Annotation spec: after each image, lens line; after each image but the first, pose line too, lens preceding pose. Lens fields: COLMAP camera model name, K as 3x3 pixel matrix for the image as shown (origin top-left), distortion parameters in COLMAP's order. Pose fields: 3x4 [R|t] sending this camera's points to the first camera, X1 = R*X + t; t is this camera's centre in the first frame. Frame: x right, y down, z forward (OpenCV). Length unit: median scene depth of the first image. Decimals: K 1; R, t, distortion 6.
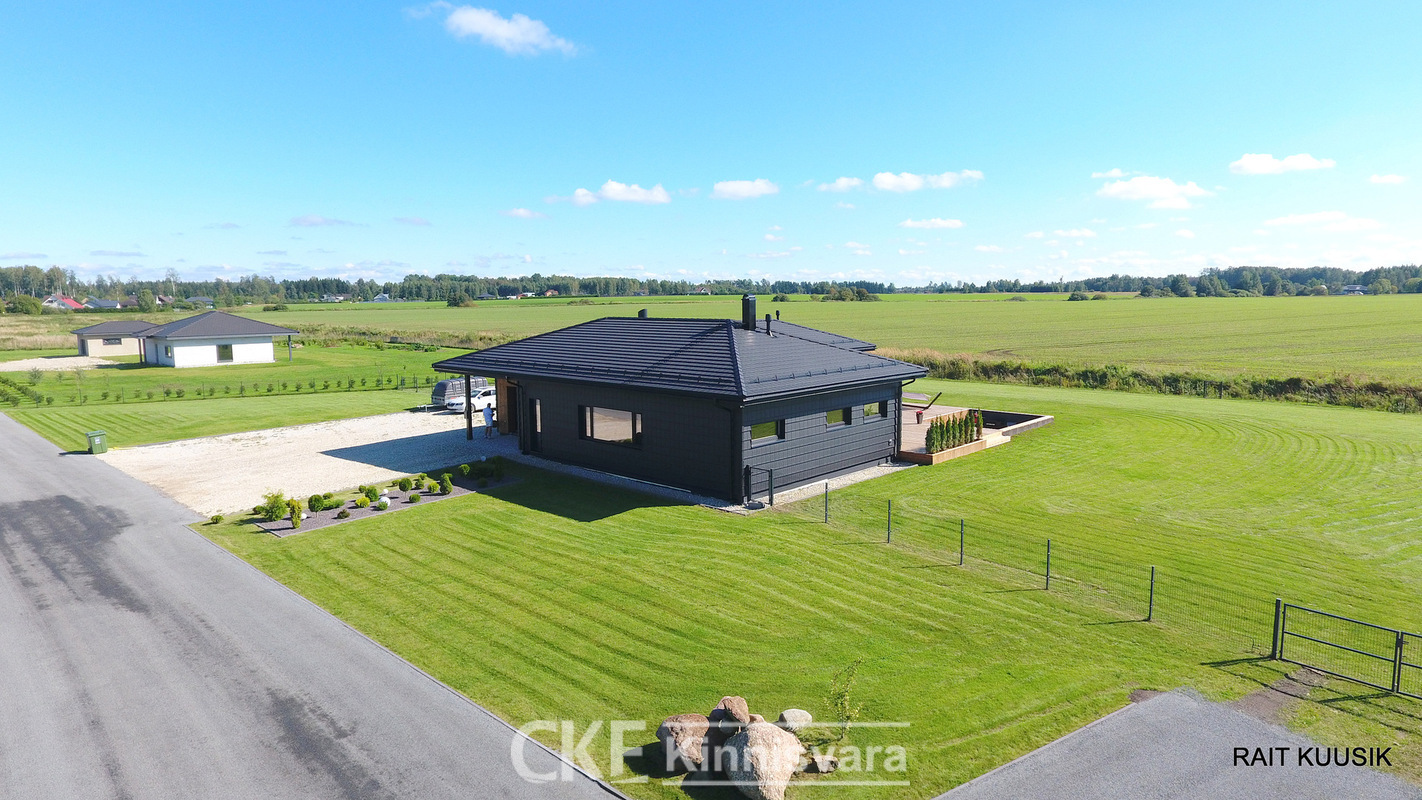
lens RADIAL K [[855.7, 0, 711.0], [0, 855.7, 400.0], [0, 0, 1]] dist [-0.002810, -0.000741]
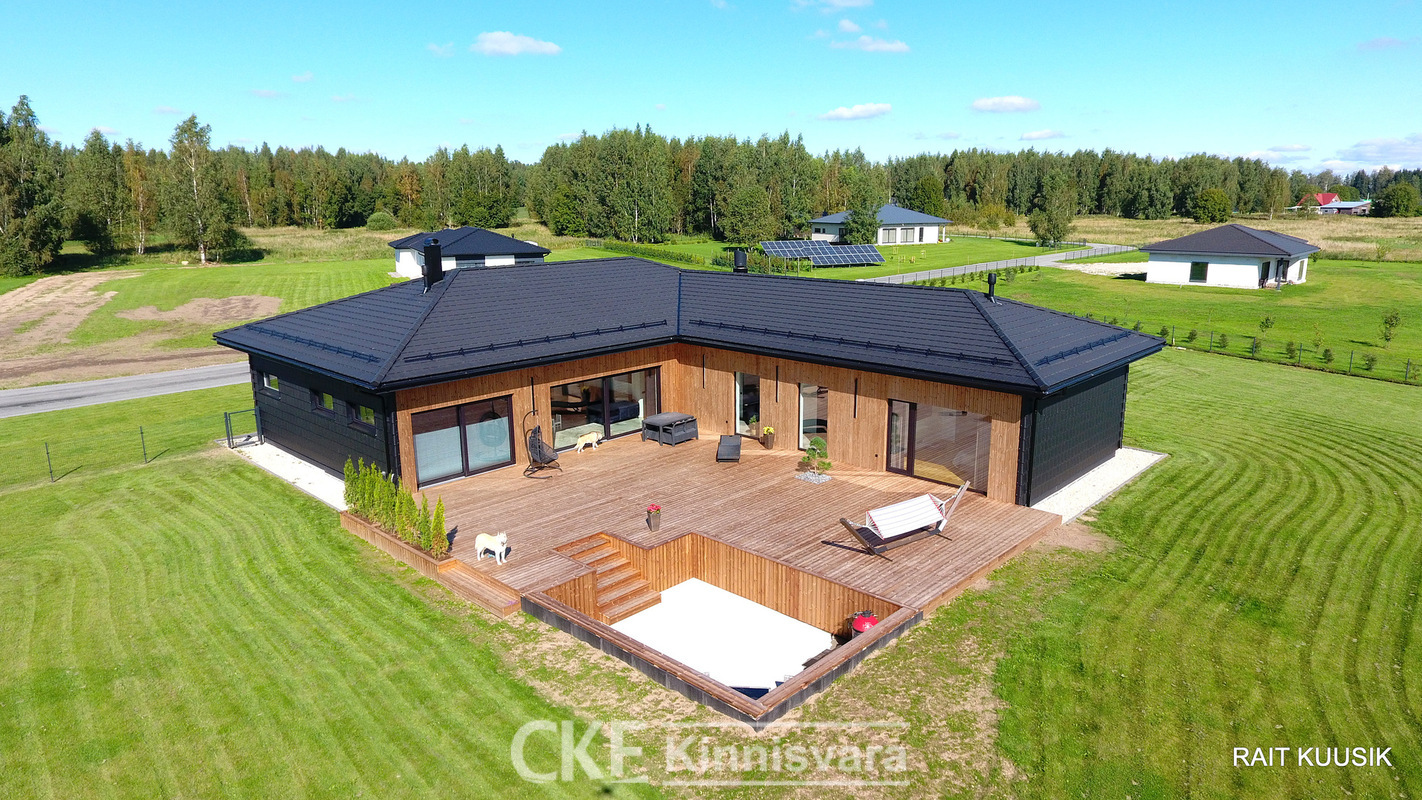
lens RADIAL K [[863.3, 0, 712.8], [0, 863.3, 395.2], [0, 0, 1]] dist [-0.001707, -0.001448]
pose [[-0.007571, 0.230162, -0.973123, 0.081066], [-0.117705, 0.966181, 0.229435, -0.018593], [0.993020, 0.116278, 0.019777, 0.118303]]
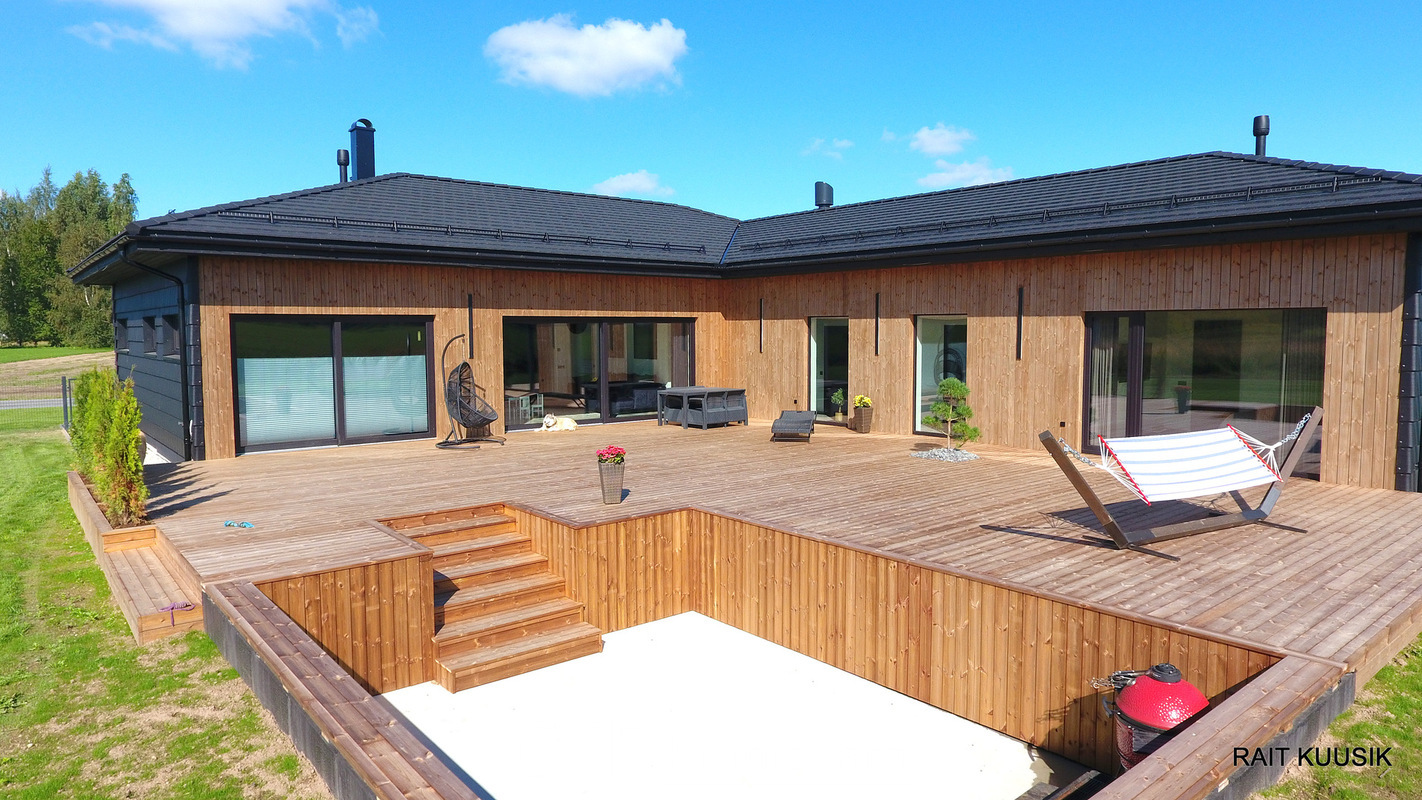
lens RADIAL K [[863.7, 0, 717.4], [0, 863.7, 392.2], [0, 0, 1]] dist [-0.003027, 0.000357]
pose [[-0.119004, 0.082705, -0.989443, 0.054064], [-0.120679, 0.987932, 0.097093, -0.003108], [0.985533, 0.130960, -0.107587, 0.122257]]
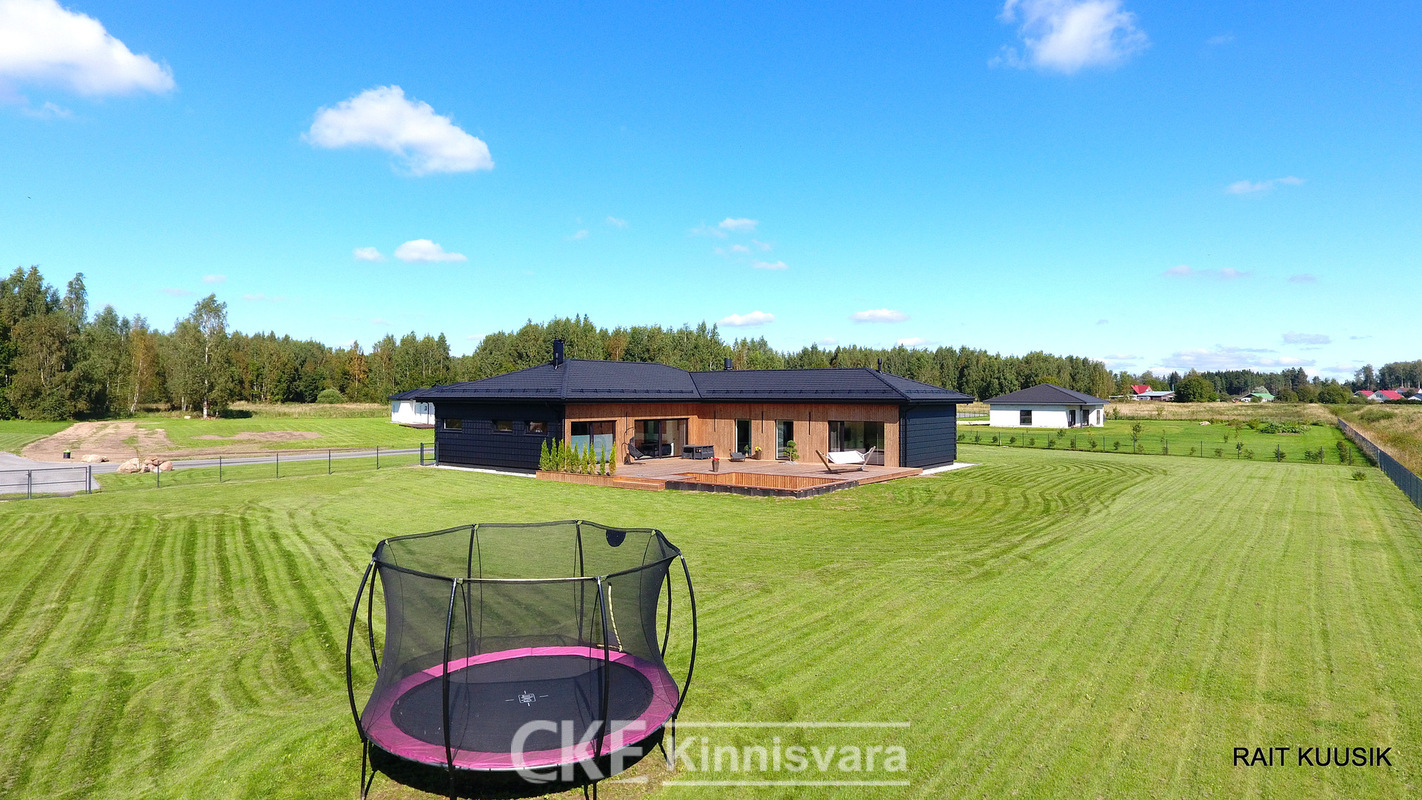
lens RADIAL K [[831.7, 0, 703.8], [0, 831.7, 402.6], [0, 0, 1]] dist [-0.001724, 0.000019]
pose [[0.100031, 0.017539, -0.994830, 0.130348], [-0.127894, 0.991777, 0.004625, -0.005558], [0.986730, 0.126770, 0.101451, 0.103745]]
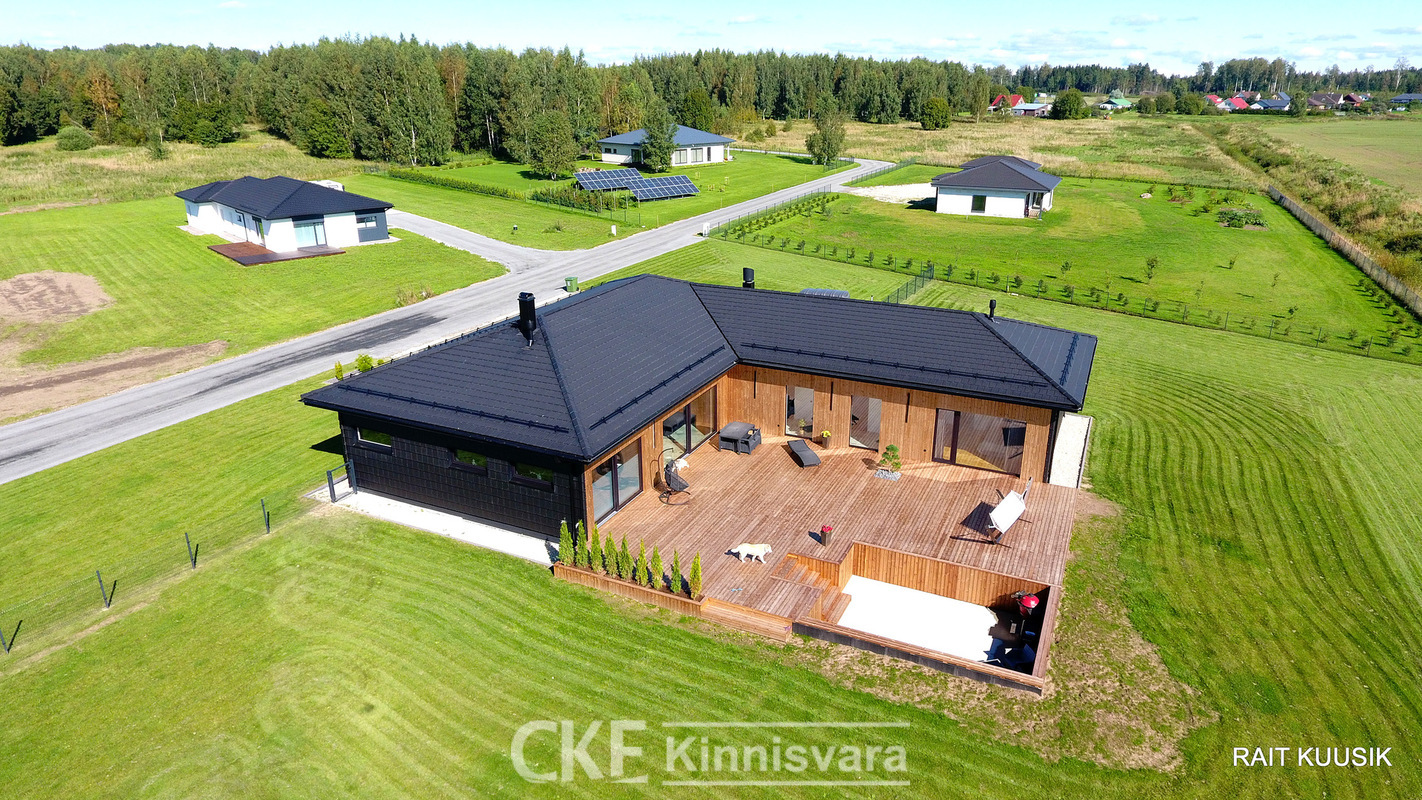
lens RADIAL K [[855.7, 0, 711.0], [0, 855.7, 400.0], [0, 0, 1]] dist [-0.002810, -0.000741]
pose [[0.295797, 0.339602, -0.892846, 0.085665], [-0.117021, 0.940515, 0.318964, -0.030017], [0.948056, 0.010133, 0.317942, 0.084584]]
